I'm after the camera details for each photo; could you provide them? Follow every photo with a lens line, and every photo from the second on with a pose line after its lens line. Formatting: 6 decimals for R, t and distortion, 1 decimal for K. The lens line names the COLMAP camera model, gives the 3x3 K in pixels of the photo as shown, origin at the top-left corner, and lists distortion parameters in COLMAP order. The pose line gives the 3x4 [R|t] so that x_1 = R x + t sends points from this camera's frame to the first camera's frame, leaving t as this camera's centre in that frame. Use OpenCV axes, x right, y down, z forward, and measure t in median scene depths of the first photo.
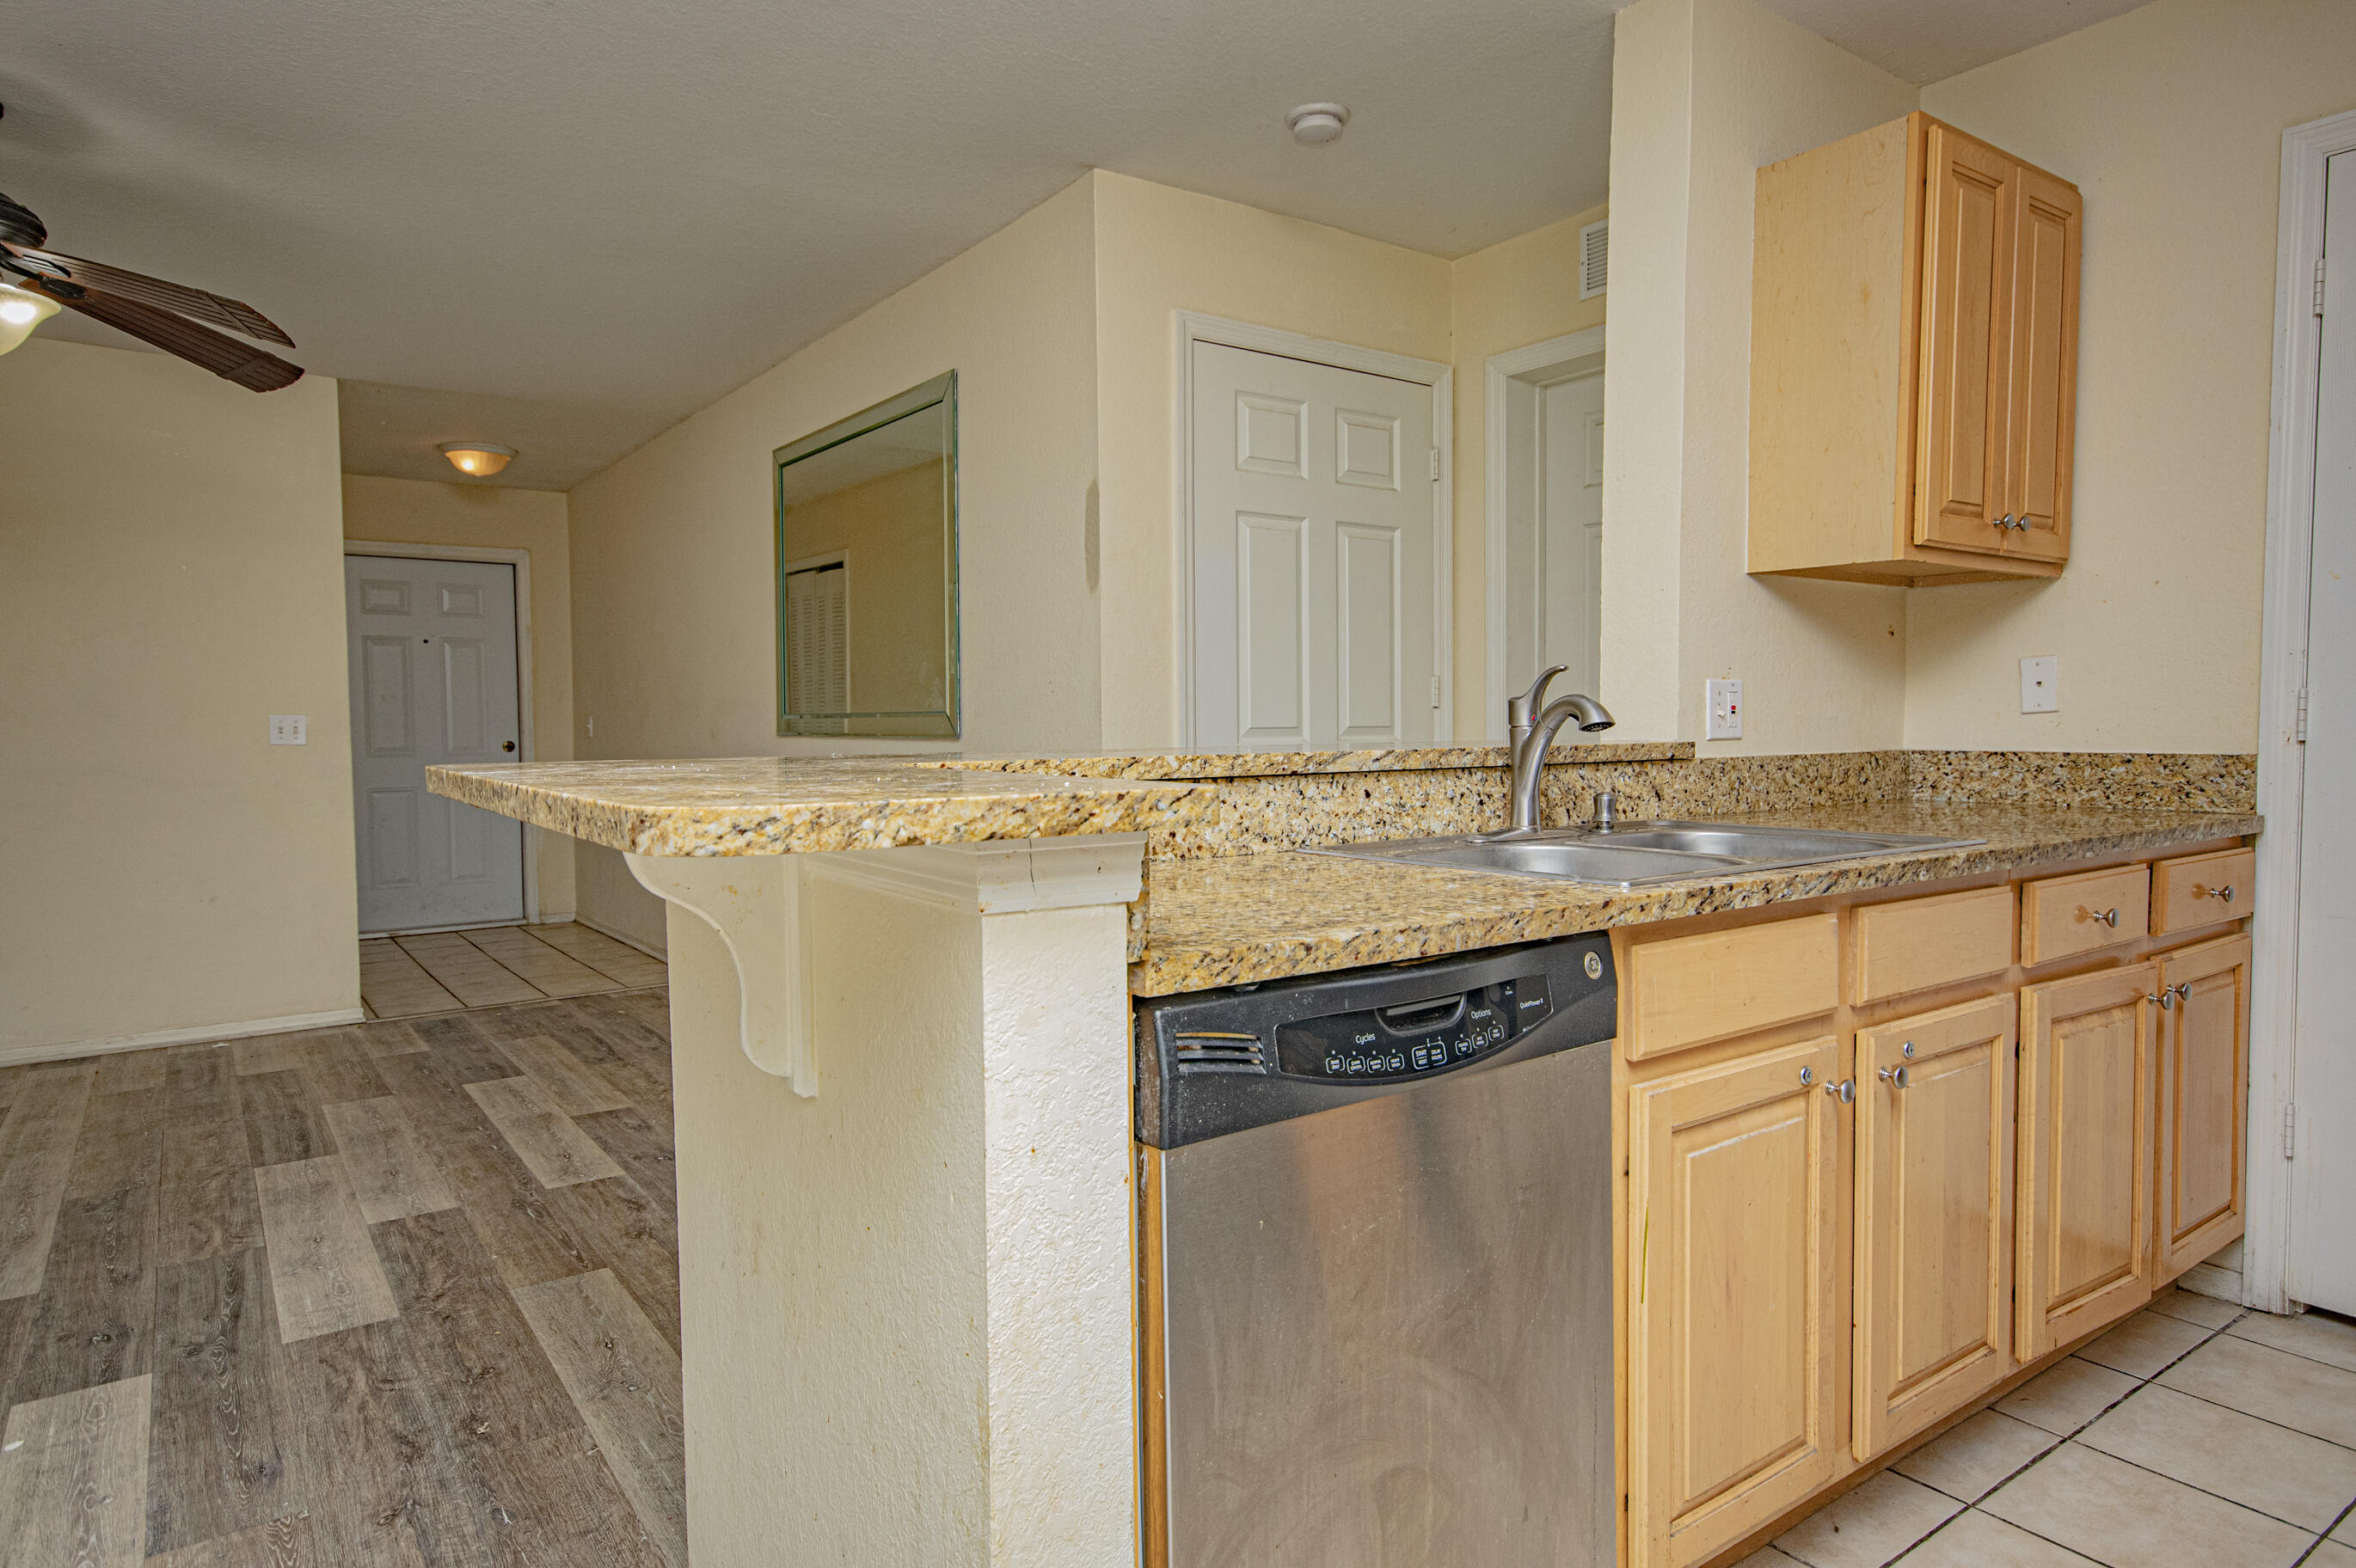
lens RADIAL K [[1380.2, 0, 1188.6], [0, 1380.2, 774.8], [0, 0, 1]] dist [0.014702, 0.002946]
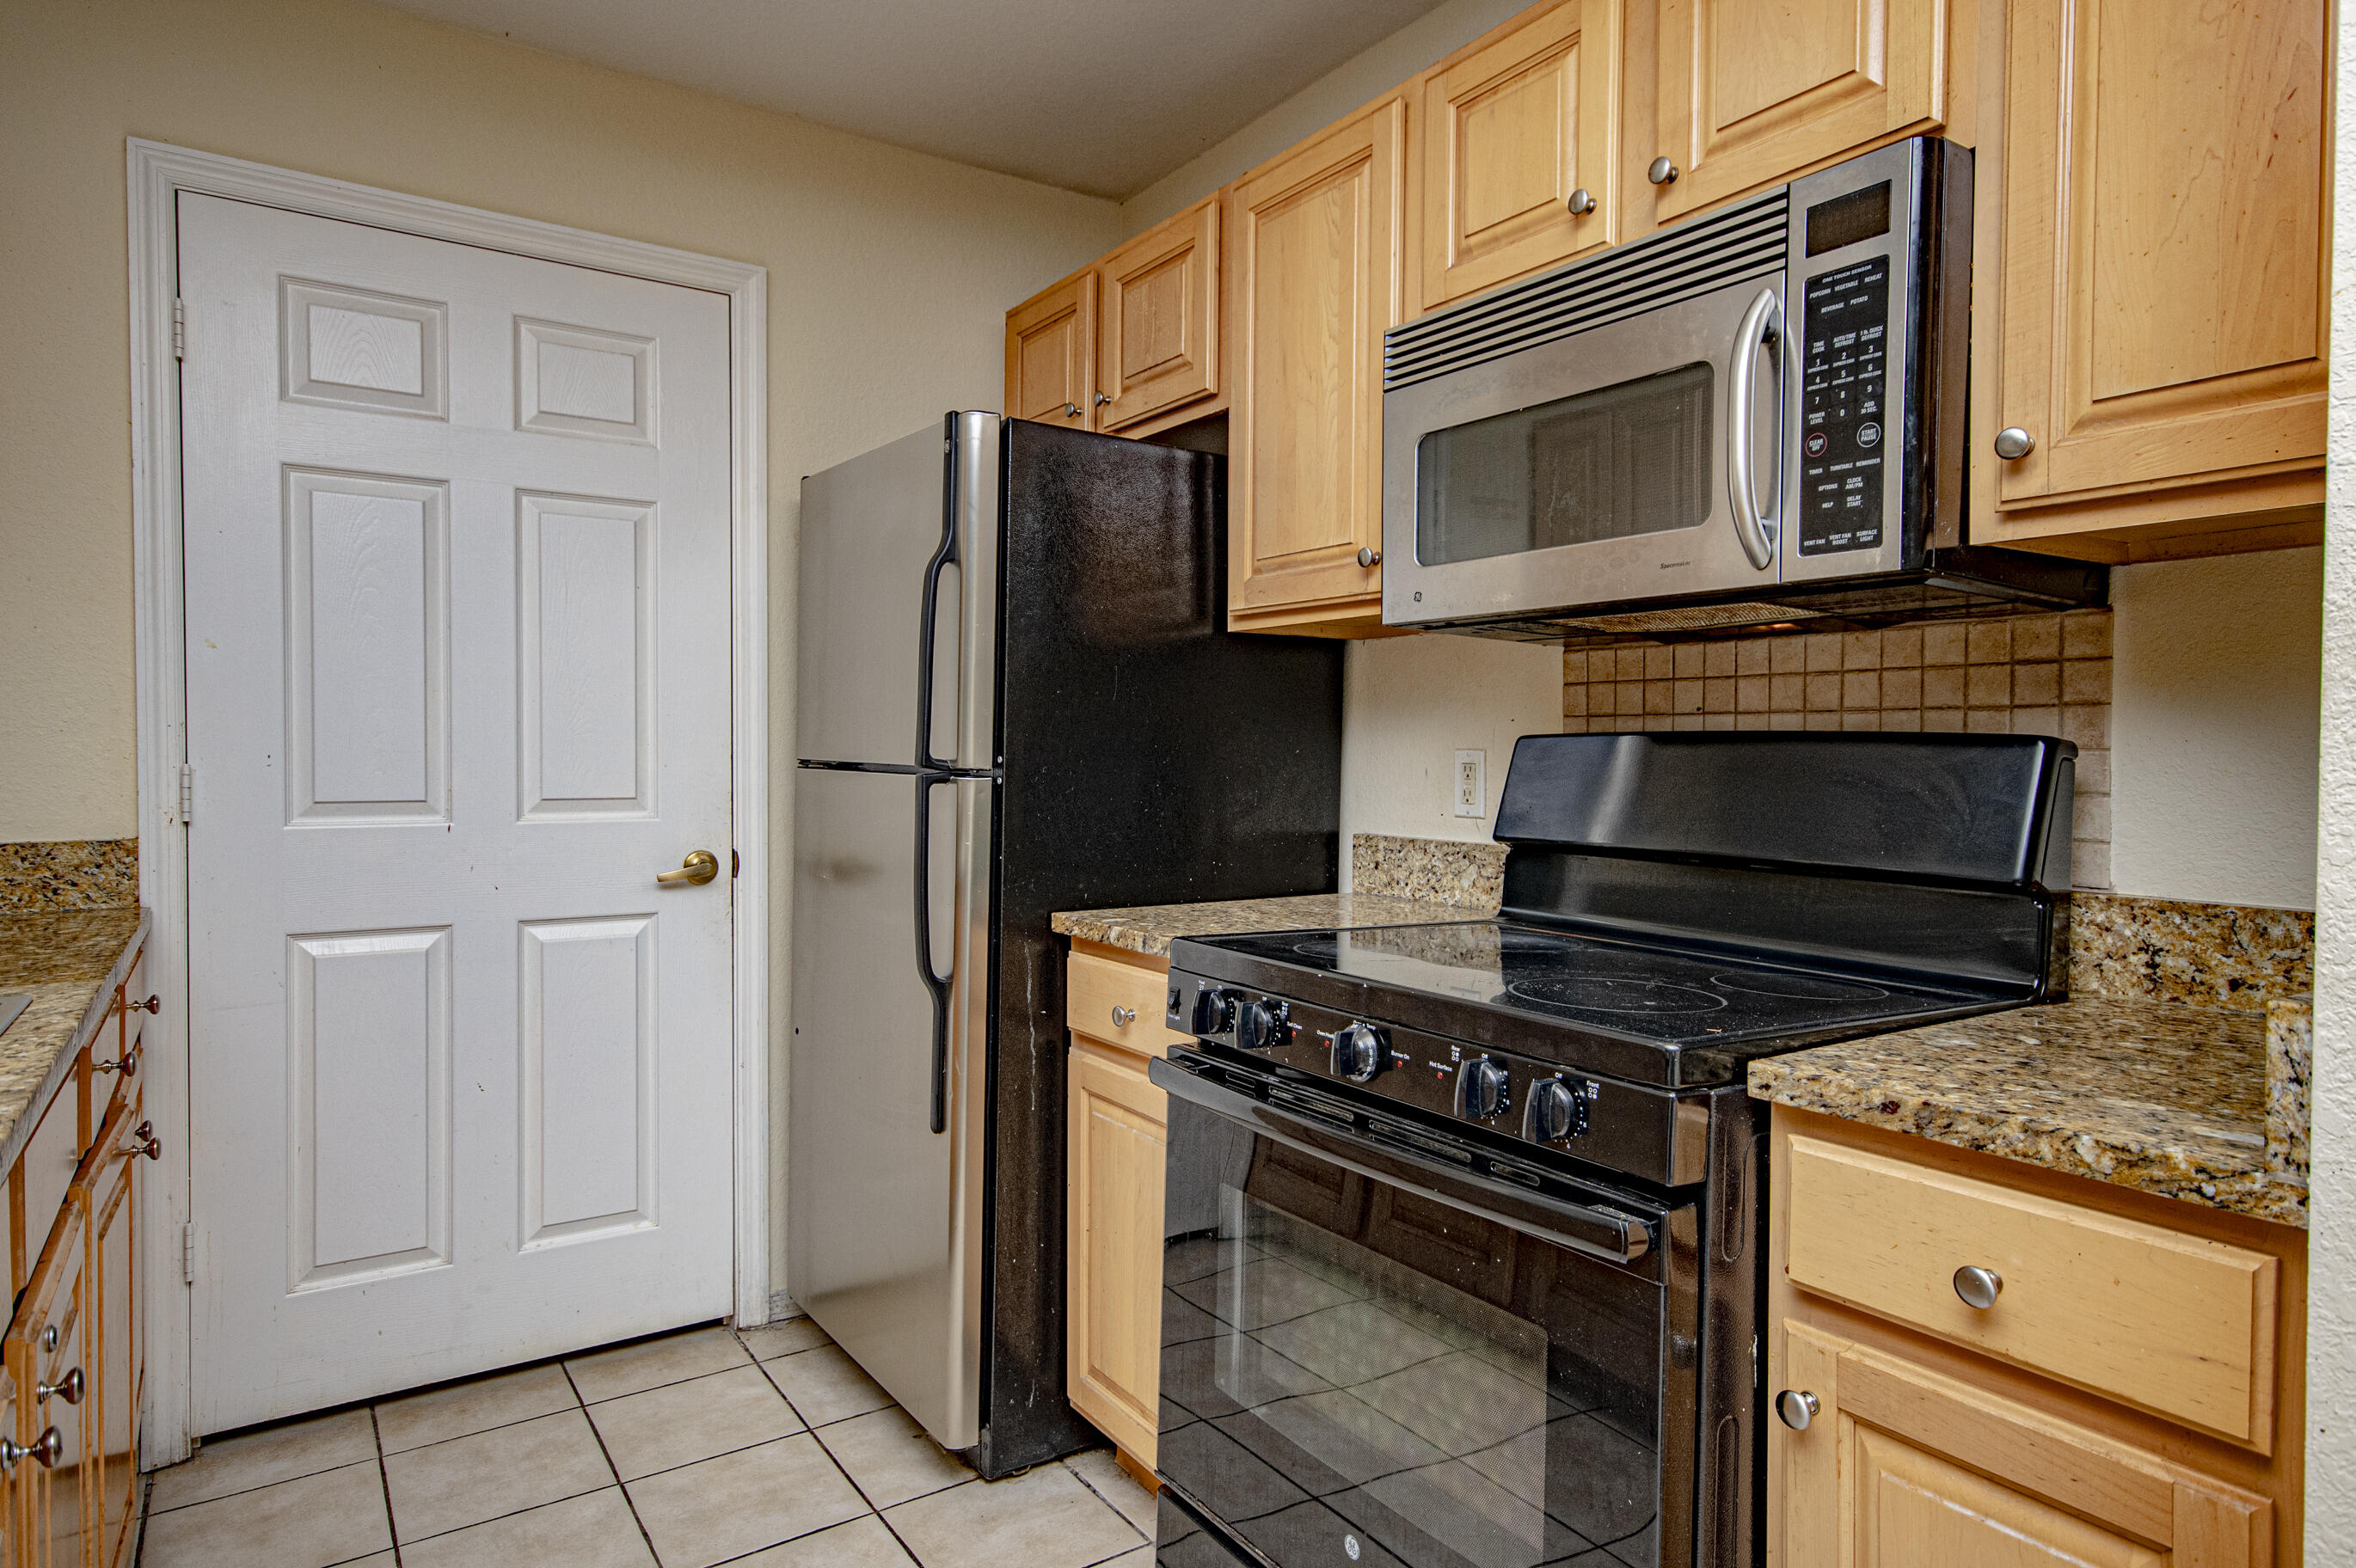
lens RADIAL K [[1380.2, 0, 1188.7], [0, 1380.2, 777.8], [0, 0, 1]] dist [0.014702, 0.002946]
pose [[0.037999, -0.015787, 0.999153, -0.088065], [0.038373, 0.999161, 0.014328, -0.041609], [-0.998541, 0.037796, 0.038573, 0.314983]]
